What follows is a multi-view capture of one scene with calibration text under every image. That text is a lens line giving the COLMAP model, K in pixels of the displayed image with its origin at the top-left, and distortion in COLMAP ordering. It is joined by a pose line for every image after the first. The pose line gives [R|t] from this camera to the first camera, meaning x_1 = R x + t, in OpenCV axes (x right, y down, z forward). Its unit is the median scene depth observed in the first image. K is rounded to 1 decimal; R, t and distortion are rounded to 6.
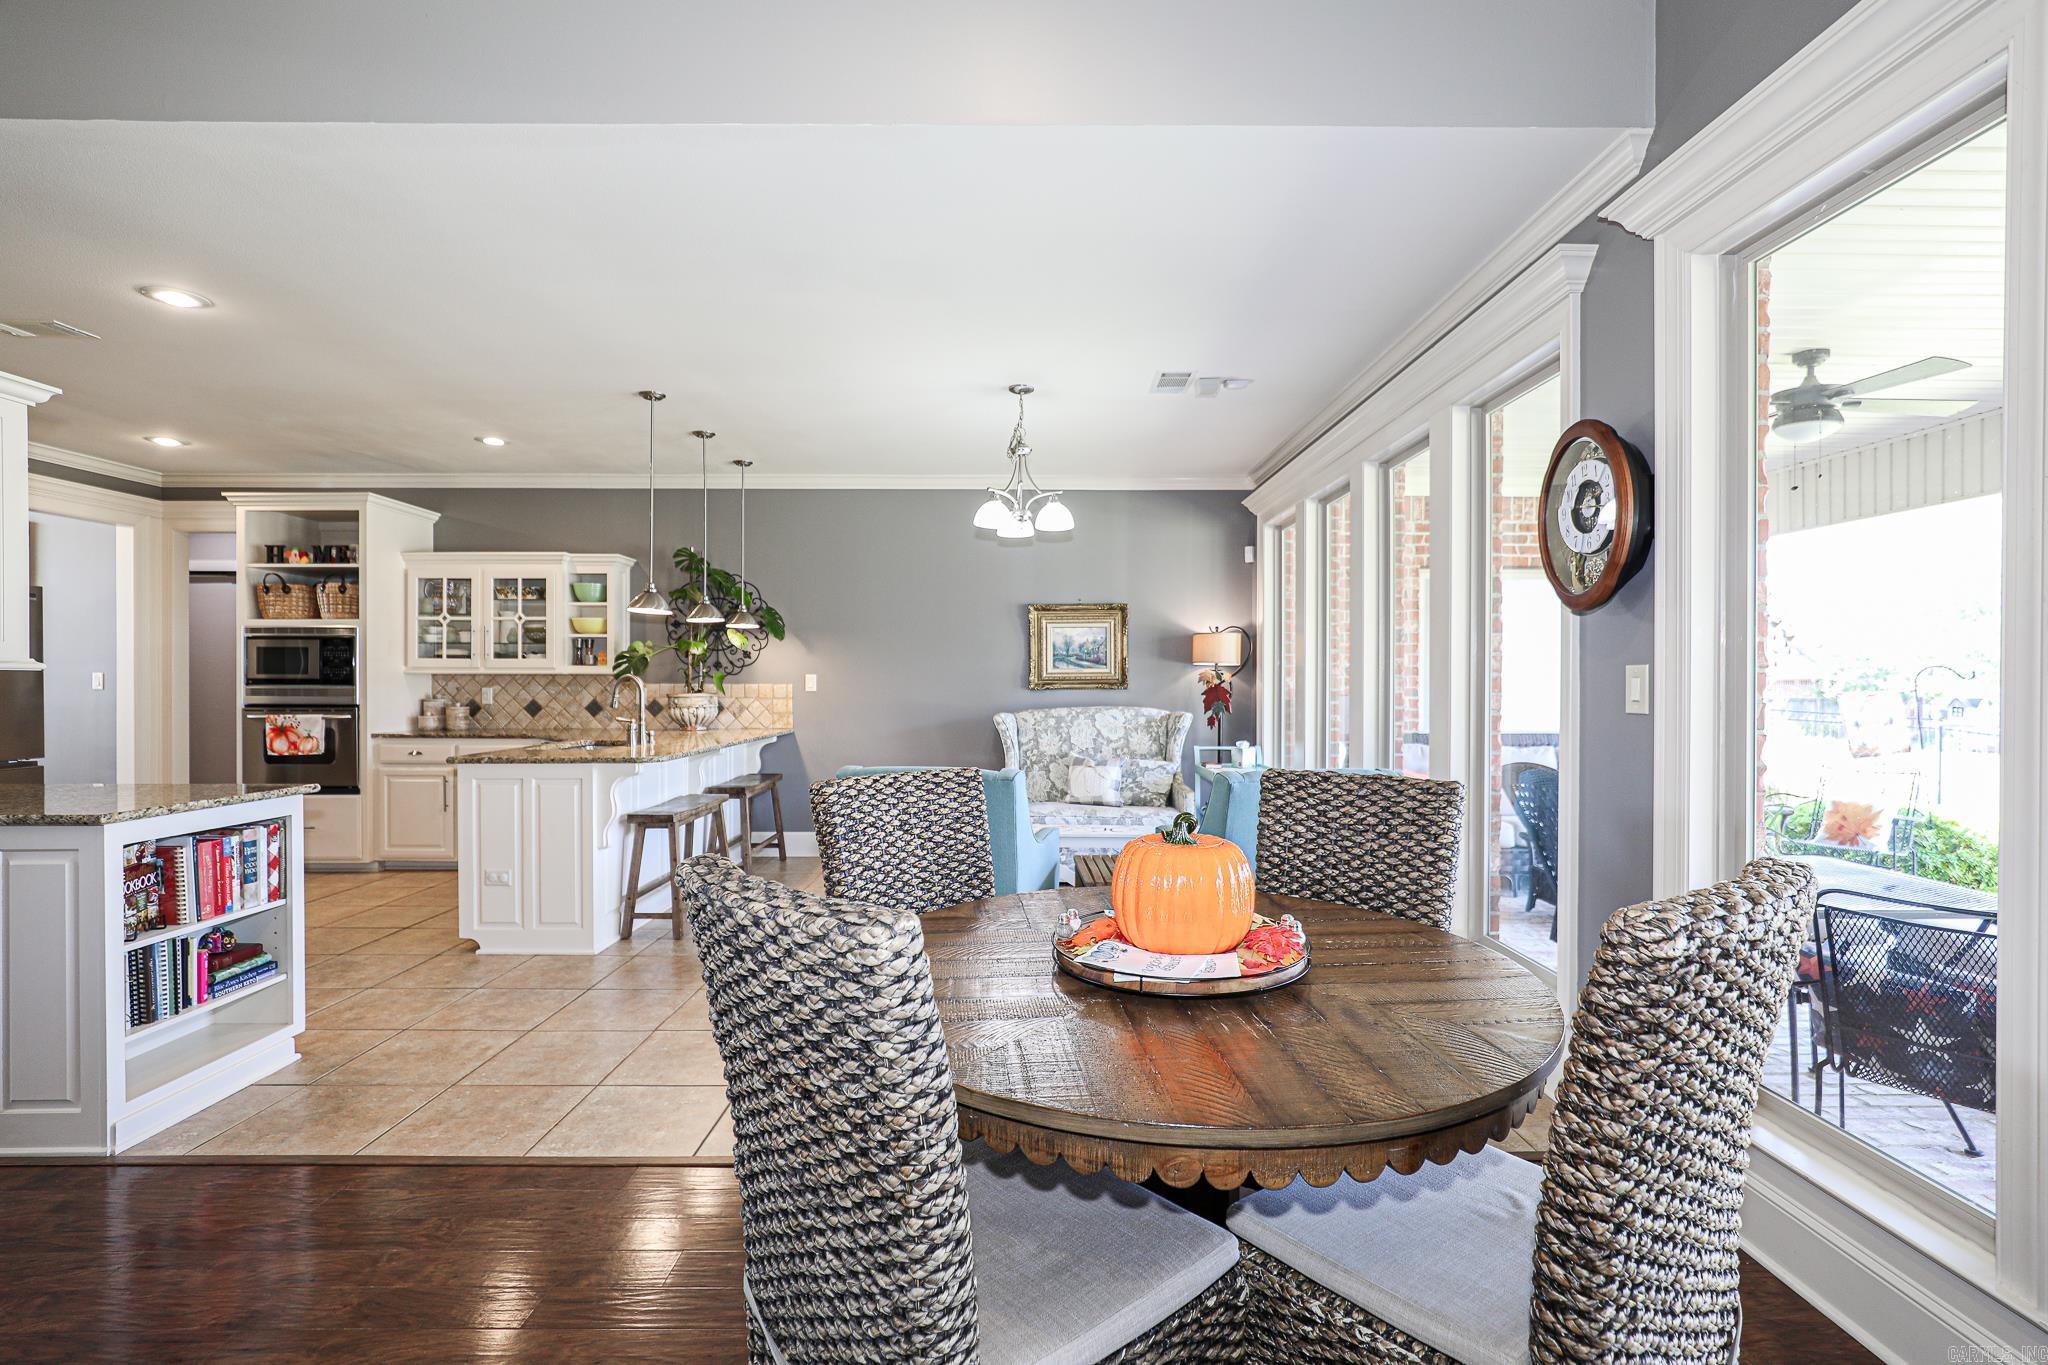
lens RADIAL K [[931.8, 0, 1046.4], [0, 931.8, 695.3], [0, 0, 1]] dist [-0.013635, 0.000284]
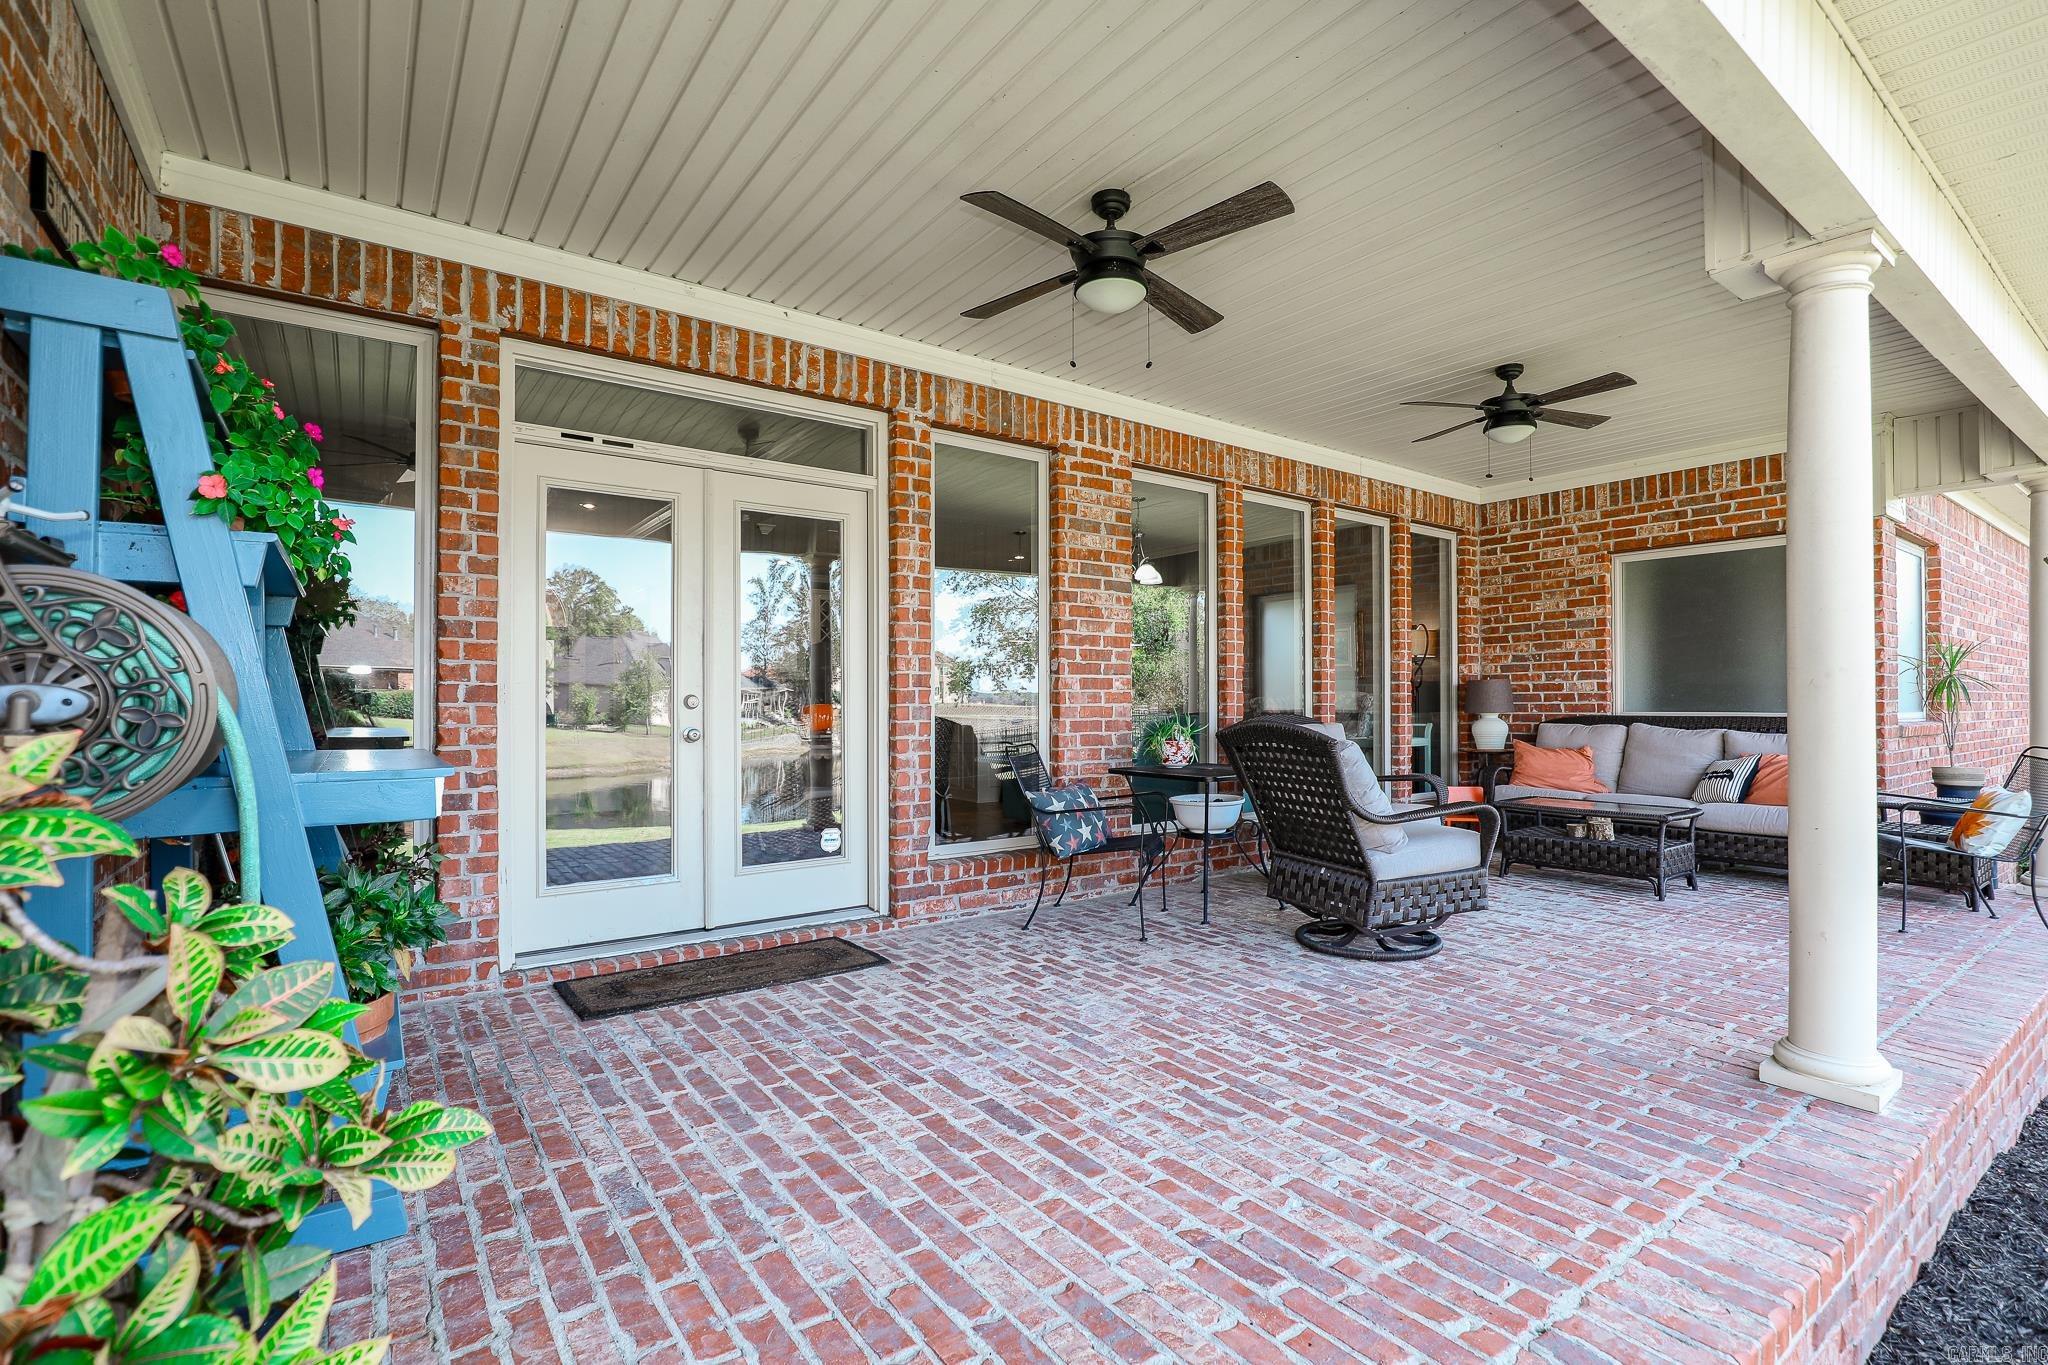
lens RADIAL K [[931.8, 0, 1046.4], [0, 931.8, 695.3], [0, 0, 1]] dist [-0.013635, 0.000284]
pose [[0.586744, -0.006027, -0.809750, 0.886008], [-0.015066, 0.999718, -0.018357, 0.048280], [0.809632, 0.022971, 0.586488, -0.099180]]
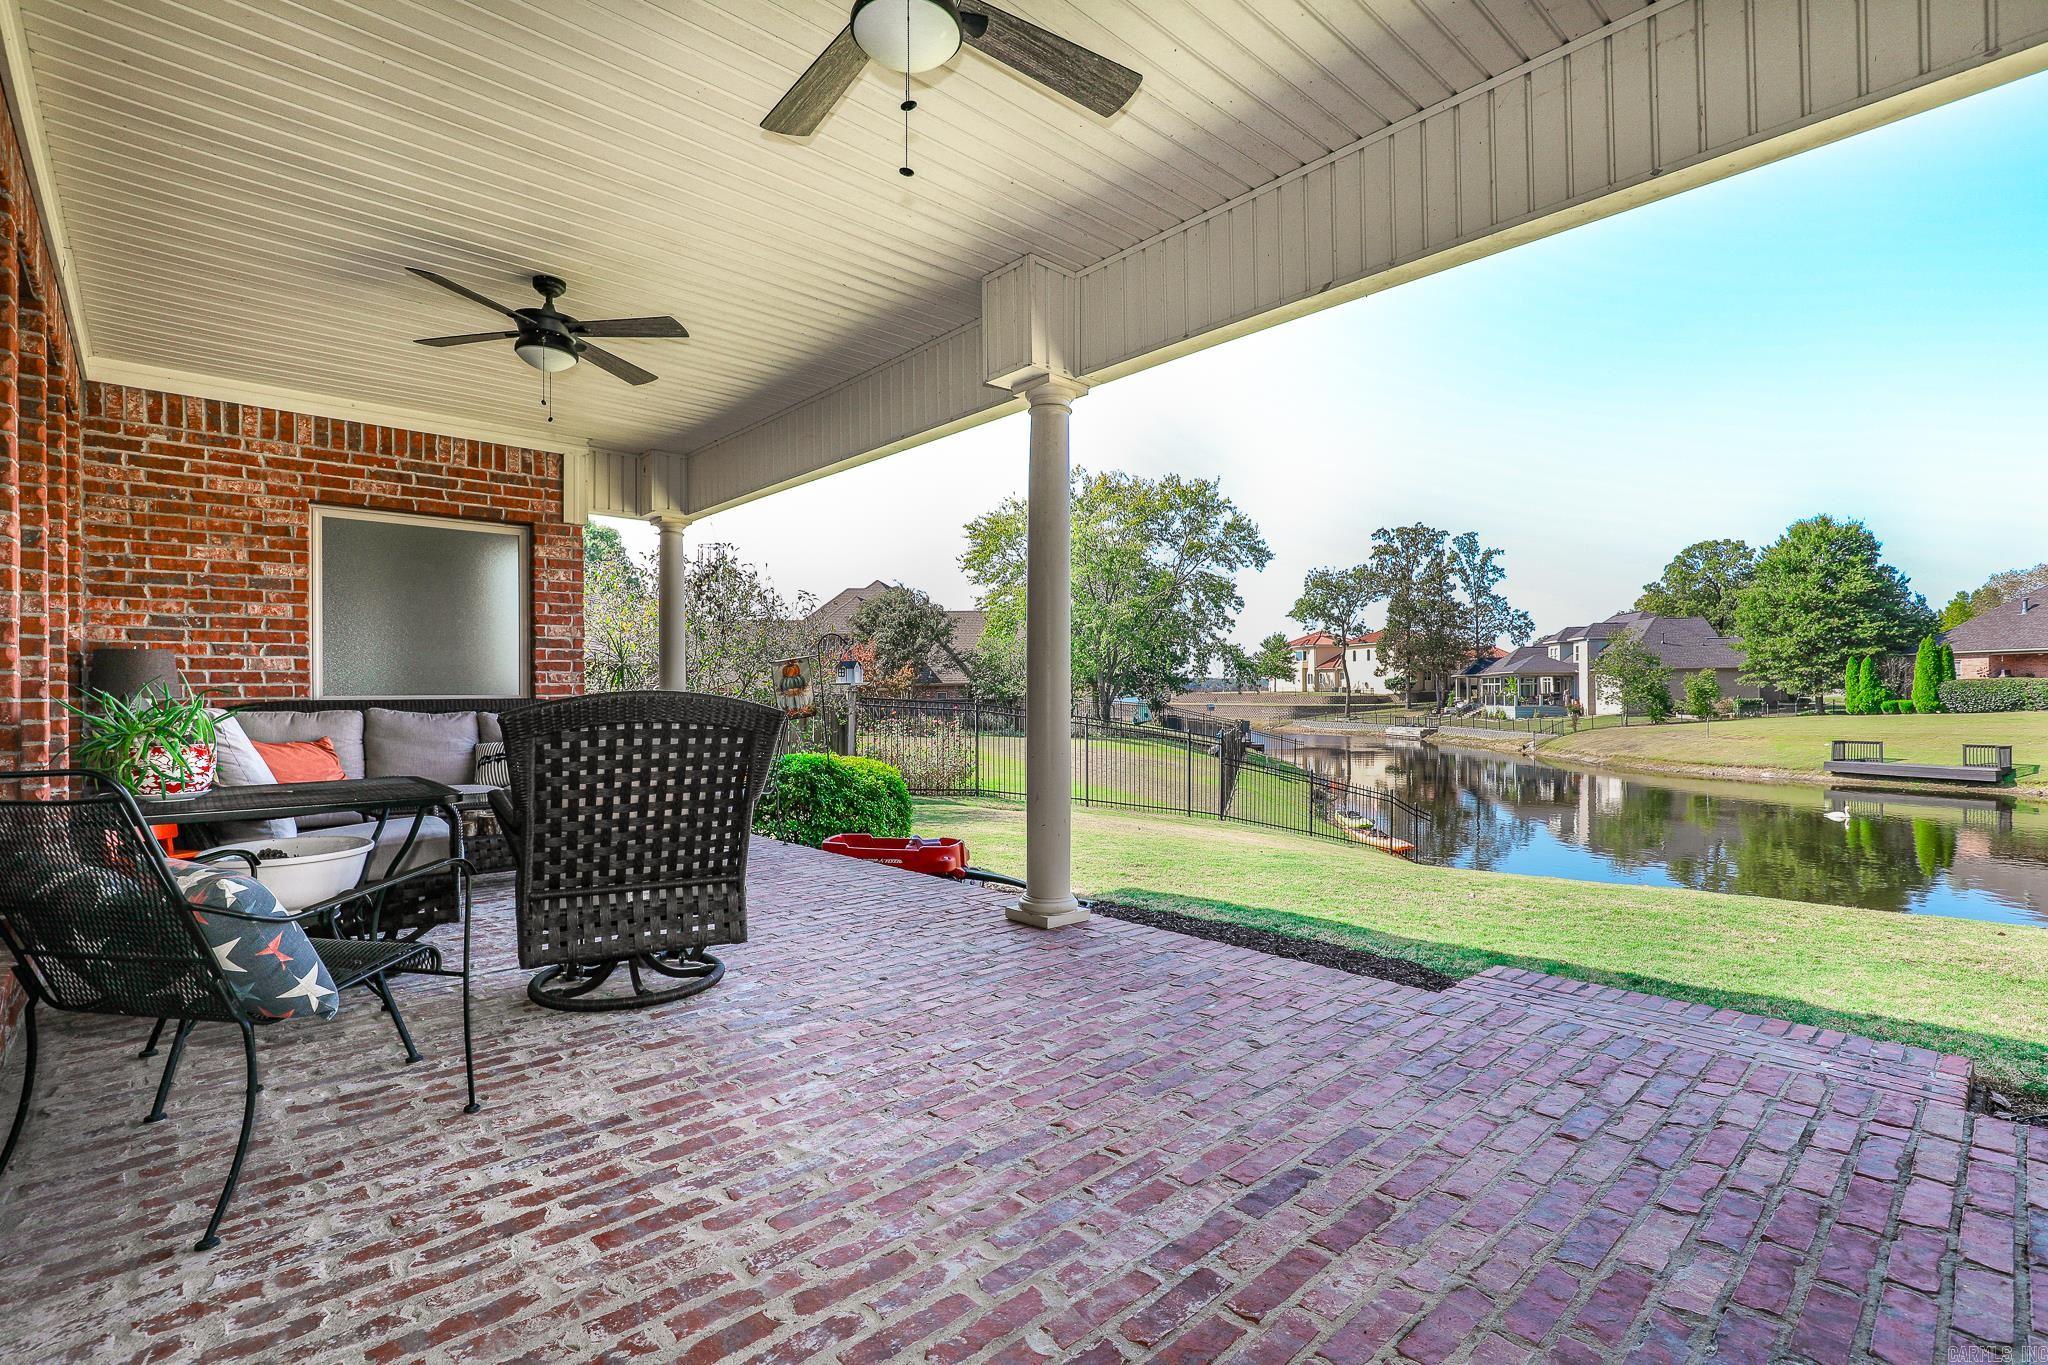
lens RADIAL K [[931.8, 0, 1046.4], [0, 931.8, 695.3], [0, 0, 1]] dist [-0.013635, 0.000284]
pose [[0.747221, -0.005212, 0.664555, 0.353929], [0.019008, 0.999728, -0.013533, 0.062034], [-0.664303, 0.022744, 0.747117, -0.058427]]
